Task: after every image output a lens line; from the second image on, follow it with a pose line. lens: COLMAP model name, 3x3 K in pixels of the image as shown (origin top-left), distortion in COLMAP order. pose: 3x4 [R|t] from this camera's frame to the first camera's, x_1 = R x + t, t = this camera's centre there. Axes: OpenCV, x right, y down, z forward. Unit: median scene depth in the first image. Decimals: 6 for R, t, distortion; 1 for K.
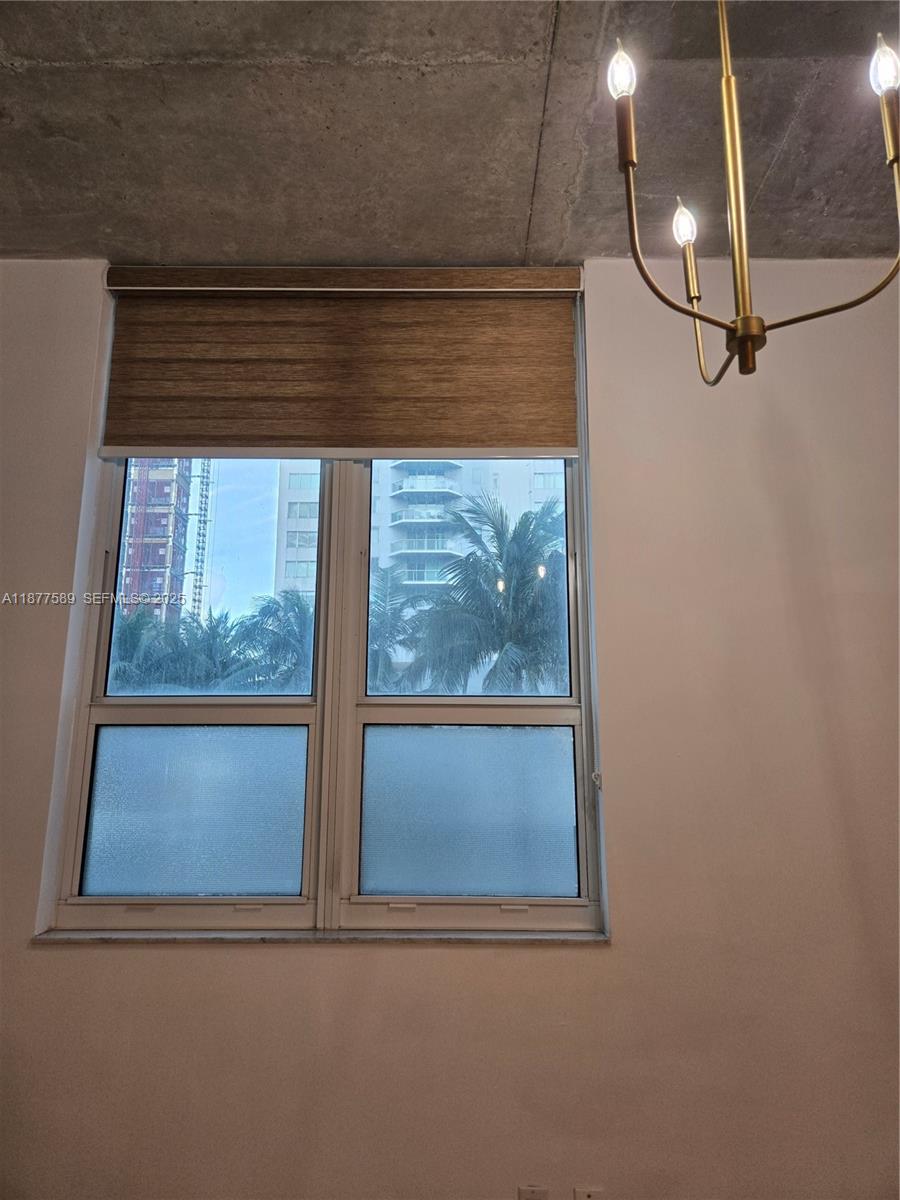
lens RADIAL K [[802.0, 0, 452.3], [0, 802.0, 603.6], [0, 0, 1]] dist [0.081786, -0.064324]
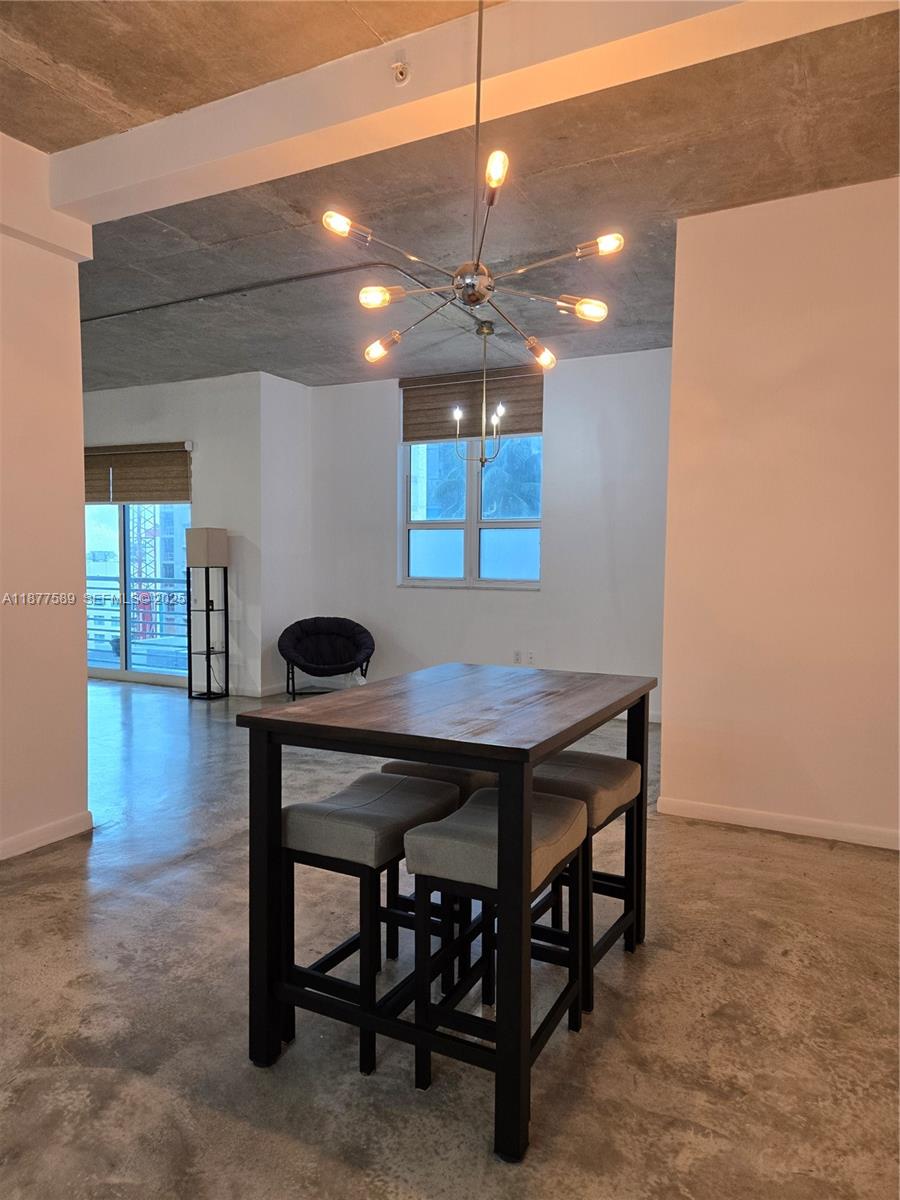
lens RADIAL K [[798.4, 0, 453.1], [0, 798.4, 602.2], [0, 0, 1]] dist [0.075679, -0.062862]
pose [[0.885961, 0.031356, -0.462698, 0.045308], [0.091850, 0.966084, 0.241341, -0.012204], [0.454573, -0.256318, 0.853033, -0.064976]]
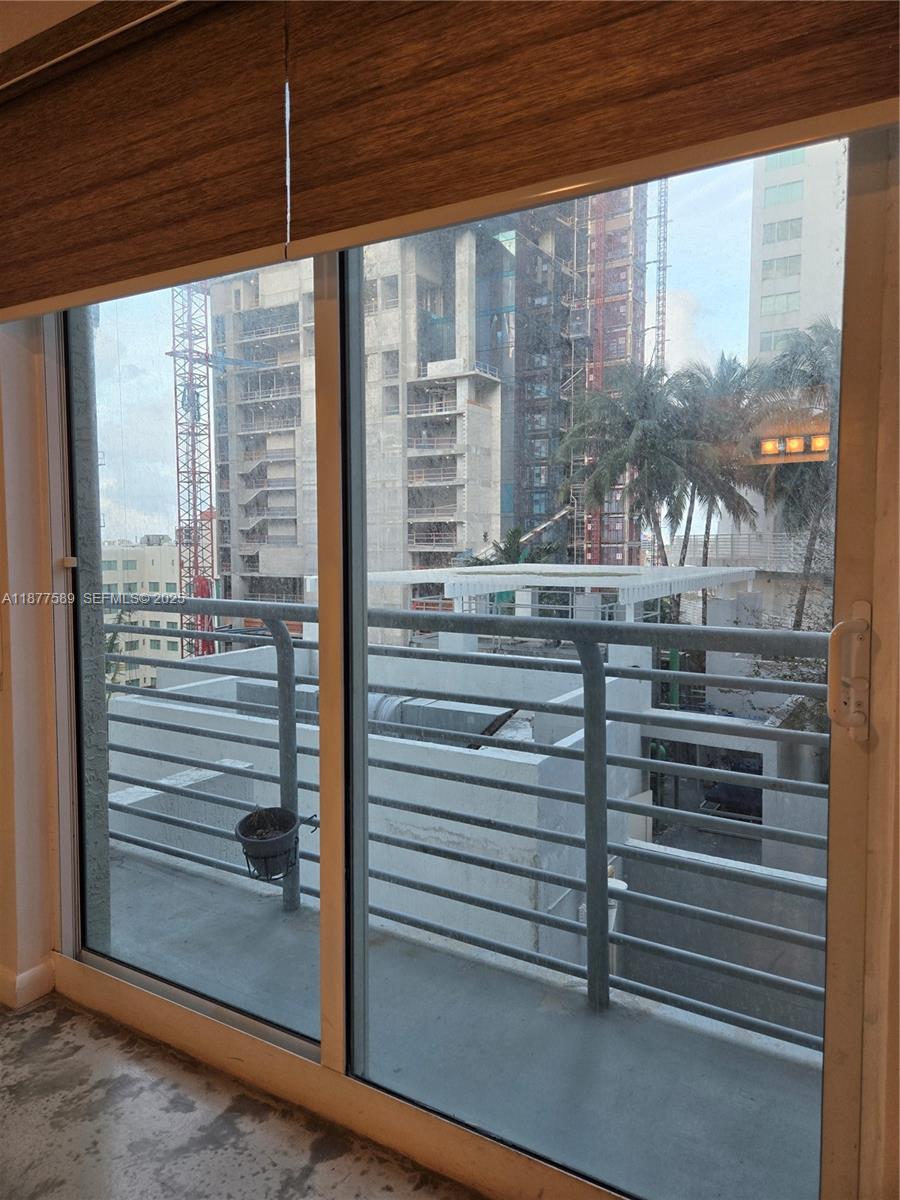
lens RADIAL K [[801.1, 0, 451.7], [0, 801.1, 595.1], [0, 0, 1]] dist [0.074860, -0.061096]
pose [[0.856813, 0.034794, -0.514453, -0.044521], [0.110496, 0.962153, 0.249103, 0.003113], [0.503649, -0.270280, 0.820540, 0.002504]]
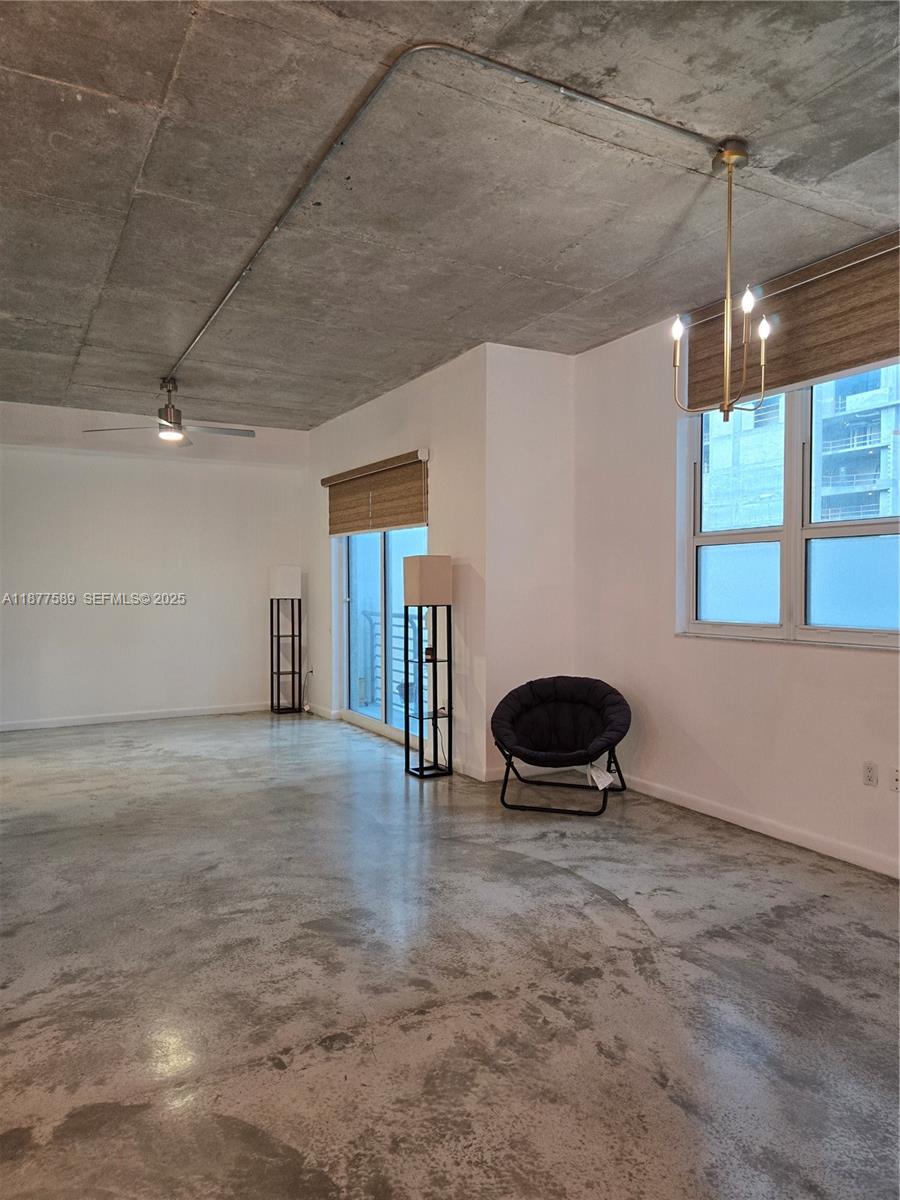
lens RADIAL K [[800.3, 0, 448.7], [0, 800.3, 605.6], [0, 0, 1]] dist [0.071671, -0.061218]
pose [[0.482297, 0.018625, -0.875810, 0.040235], [0.194168, 0.972633, 0.127610, -0.003563], [0.854218, -0.231600, 0.465482, -0.021586]]
